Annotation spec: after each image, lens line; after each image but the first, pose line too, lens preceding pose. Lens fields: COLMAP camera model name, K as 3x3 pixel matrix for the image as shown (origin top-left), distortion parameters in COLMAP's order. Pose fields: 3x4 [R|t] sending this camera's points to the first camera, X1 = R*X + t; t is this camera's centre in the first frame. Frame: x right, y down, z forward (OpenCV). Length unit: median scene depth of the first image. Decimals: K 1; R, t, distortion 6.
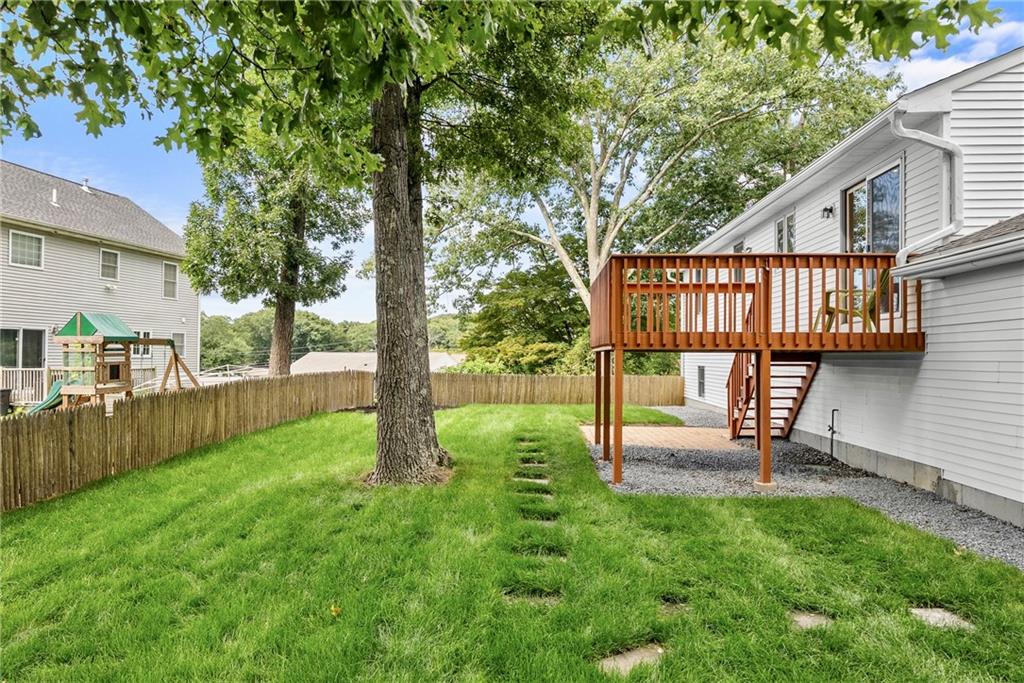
lens RADIAL K [[670.7, 0, 514.6], [0, 670.7, 341.9], [0, 0, 1]] dist [-0.002432, -0.000112]
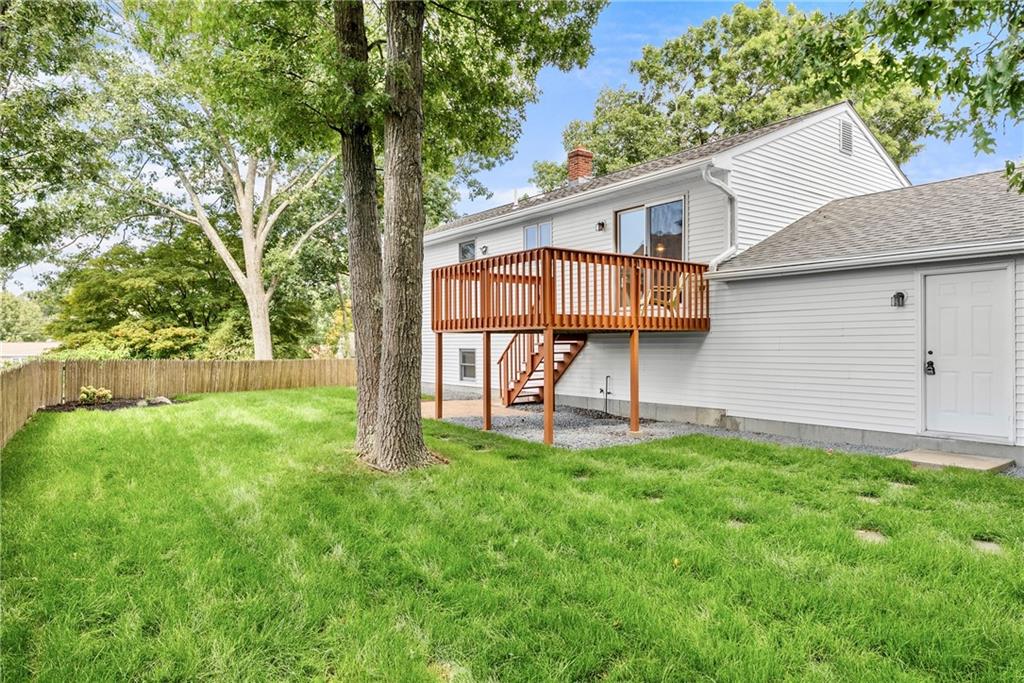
lens RADIAL K [[623.9, 0, 510.9], [0, 623.9, 340.9], [0, 0, 1]] dist [-0.004591, -0.000744]
pose [[0.779193, -0.007299, 0.626742, -0.424445], [-0.004360, 0.999845, 0.017065, 0.010235], [-0.626769, -0.016030, 0.779040, 0.151064]]
